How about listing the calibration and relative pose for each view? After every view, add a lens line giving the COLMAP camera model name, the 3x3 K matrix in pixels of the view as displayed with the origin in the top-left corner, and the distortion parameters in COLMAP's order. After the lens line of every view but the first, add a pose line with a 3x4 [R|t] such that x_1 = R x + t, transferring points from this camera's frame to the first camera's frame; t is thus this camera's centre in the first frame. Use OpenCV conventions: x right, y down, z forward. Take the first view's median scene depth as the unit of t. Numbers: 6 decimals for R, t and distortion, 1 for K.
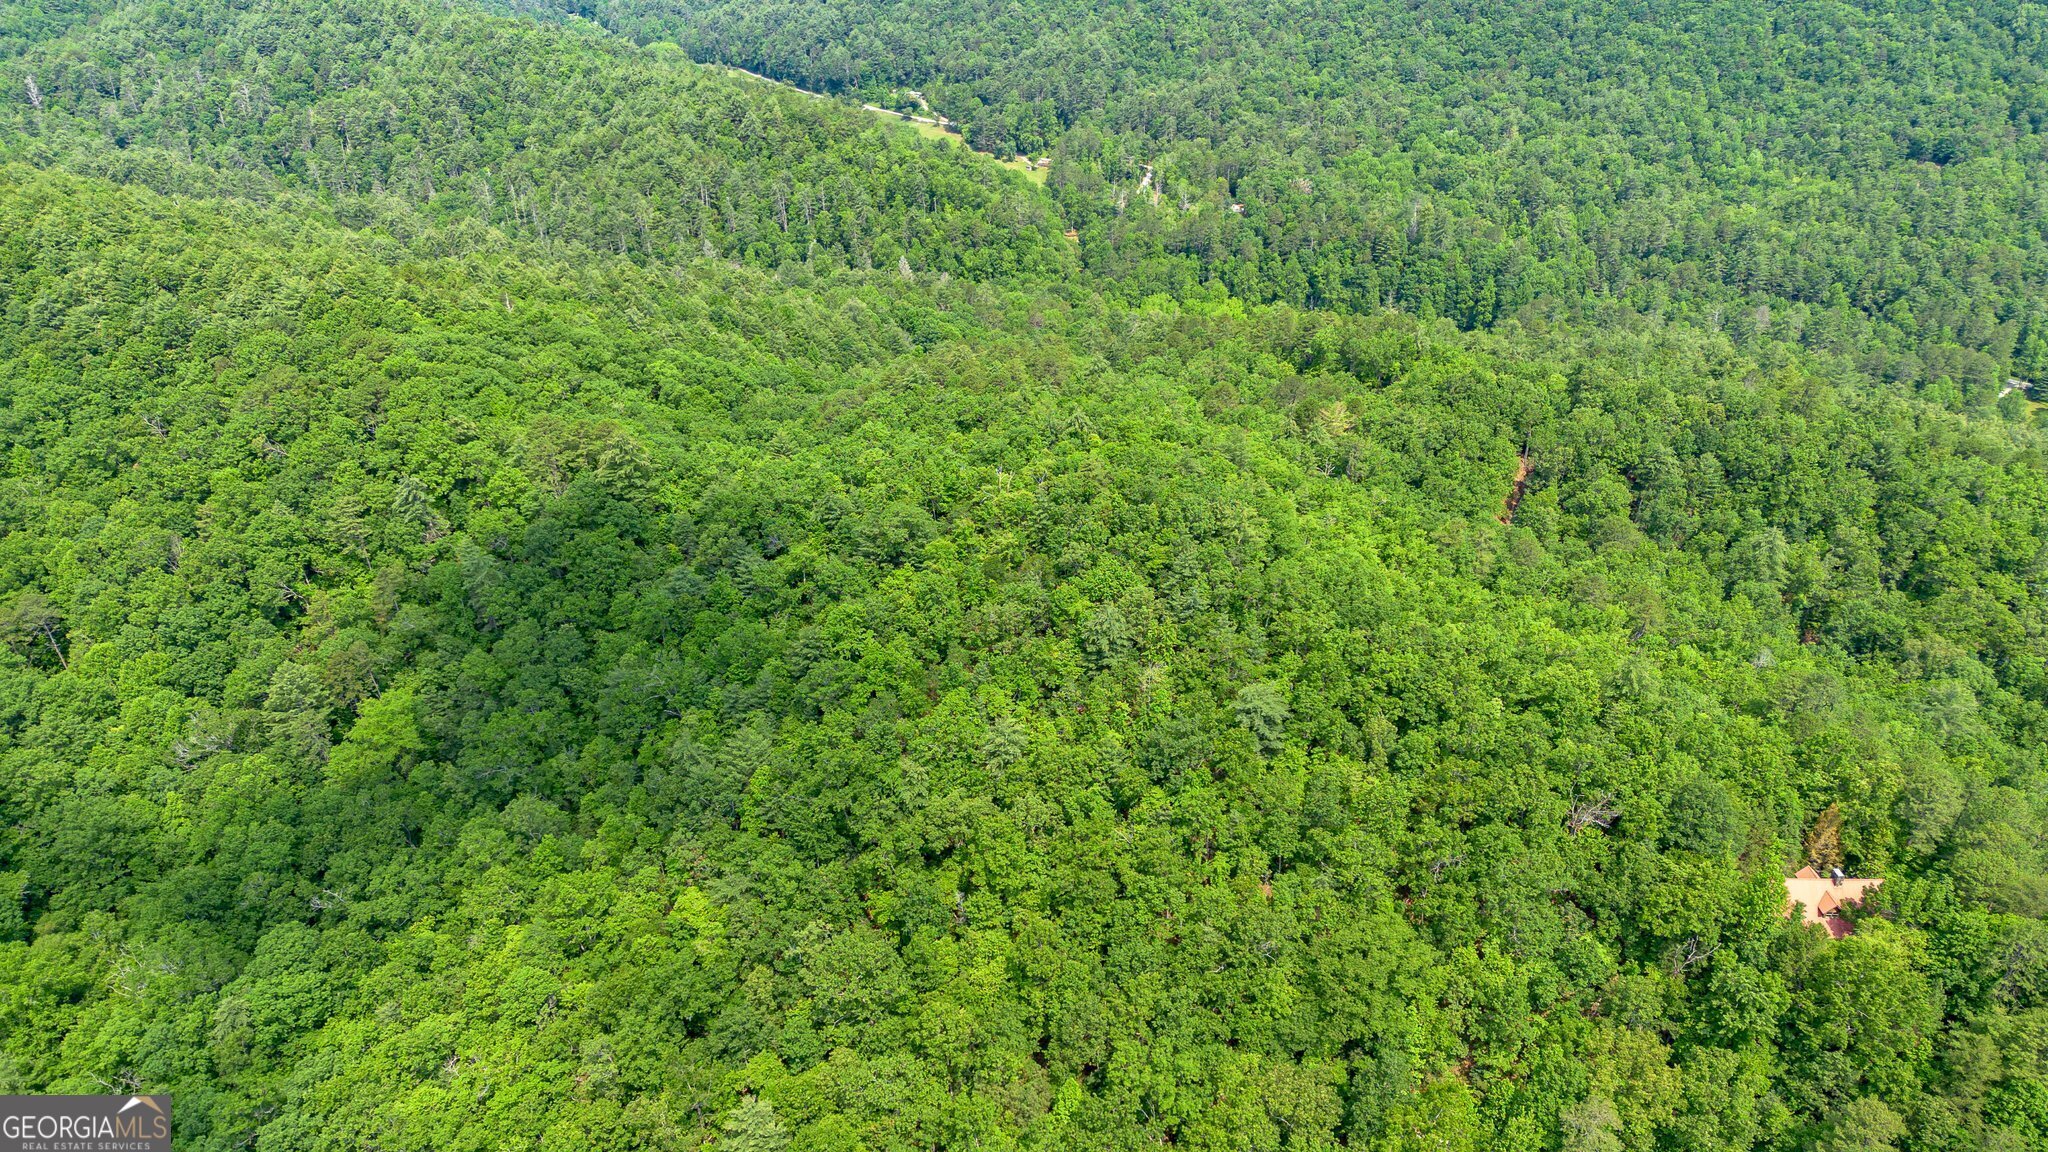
lens RADIAL K [[1460.5, 0, 1026.4], [0, 1460.5, 580.5], [0, 0, 1]] dist [0.042990, -0.030893]
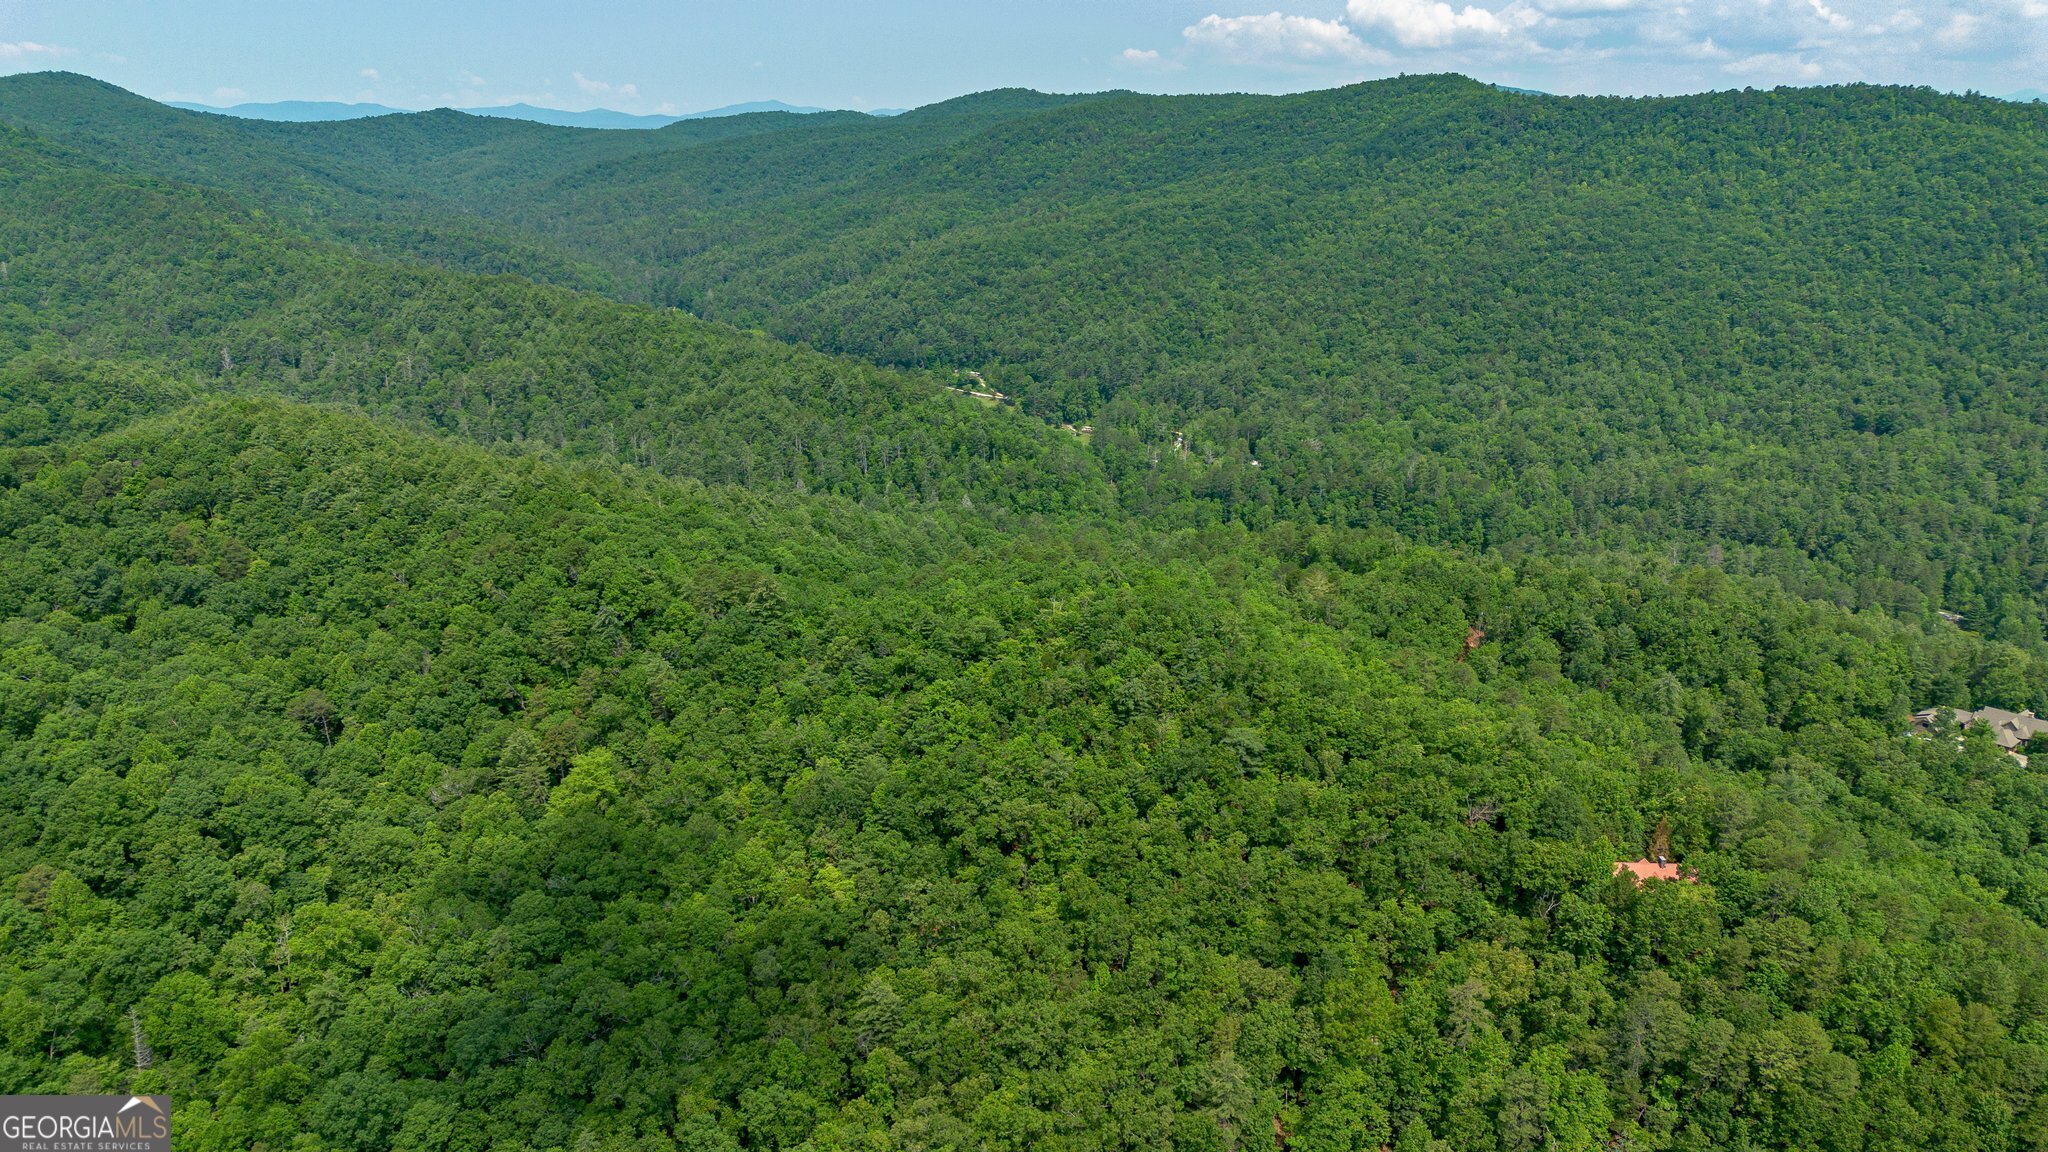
lens RADIAL K [[1460.5, 0, 1028.5], [0, 1460.5, 586.7], [0, 0, 1]] dist [0.042990, -0.030893]
pose [[0.999554, 0.012705, -0.027032, -0.004618], [-0.017518, 0.982386, -0.186041, 0.129369], [0.024192, 0.186431, 0.982170, -0.246893]]
